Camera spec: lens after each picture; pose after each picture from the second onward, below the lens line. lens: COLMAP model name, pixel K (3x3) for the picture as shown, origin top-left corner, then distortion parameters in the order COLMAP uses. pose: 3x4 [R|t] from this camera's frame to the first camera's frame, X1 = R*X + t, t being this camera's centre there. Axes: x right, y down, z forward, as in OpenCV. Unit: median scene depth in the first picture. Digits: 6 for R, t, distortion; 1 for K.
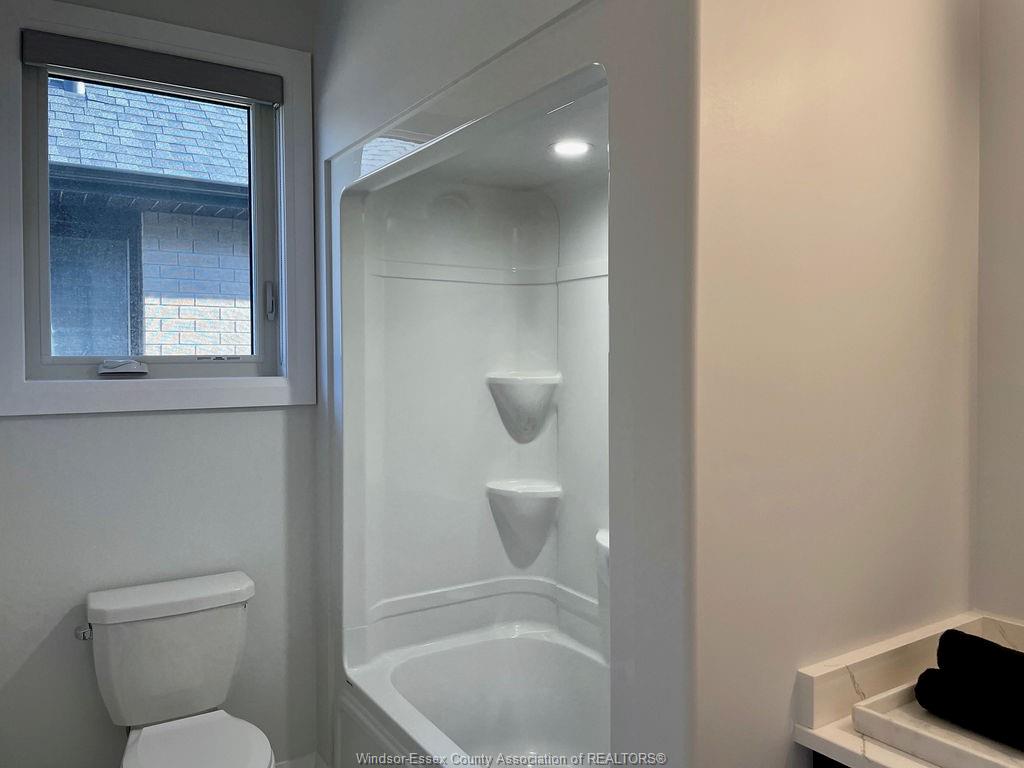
lens RADIAL K [[779.2, 0, 514.2], [0, 779.2, 378.5], [0, 0, 1]] dist [0.092147, -0.147032]
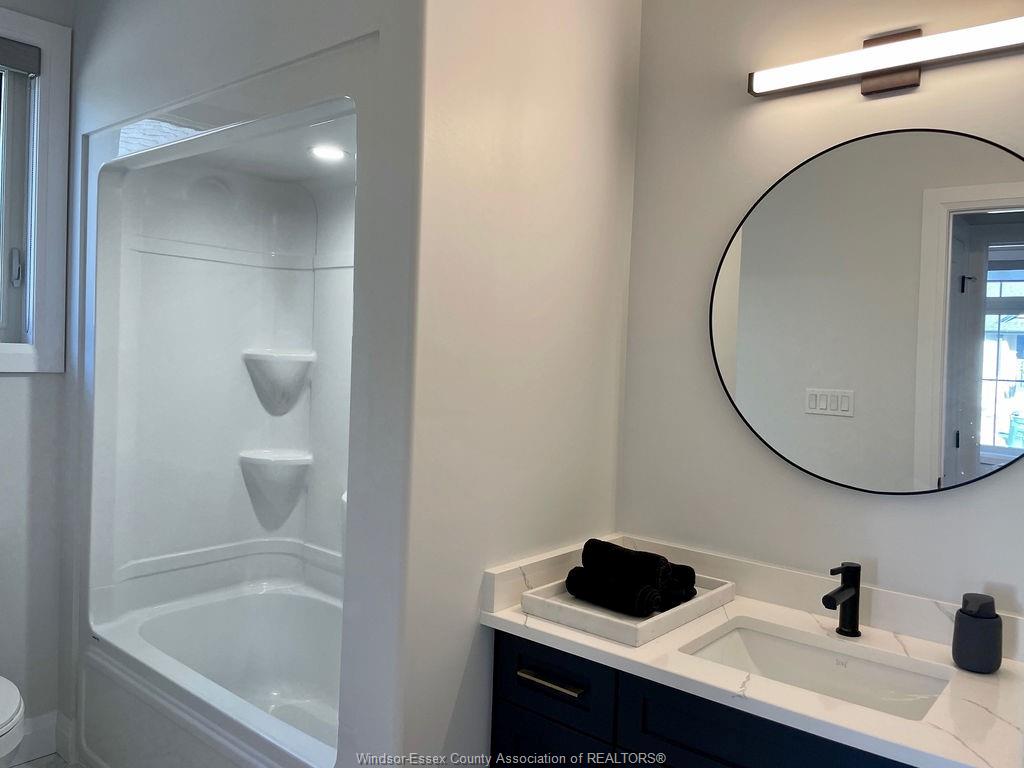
lens RADIAL K [[779.2, 0, 514.2], [0, 779.2, 378.5], [0, 0, 1]] dist [0.092147, -0.147032]
pose [[0.954300, 0.028640, 0.297473, -0.000174], [-0.031642, 0.999485, 0.005280, 0.017232], [-0.297169, -0.014451, 0.954715, -0.152687]]
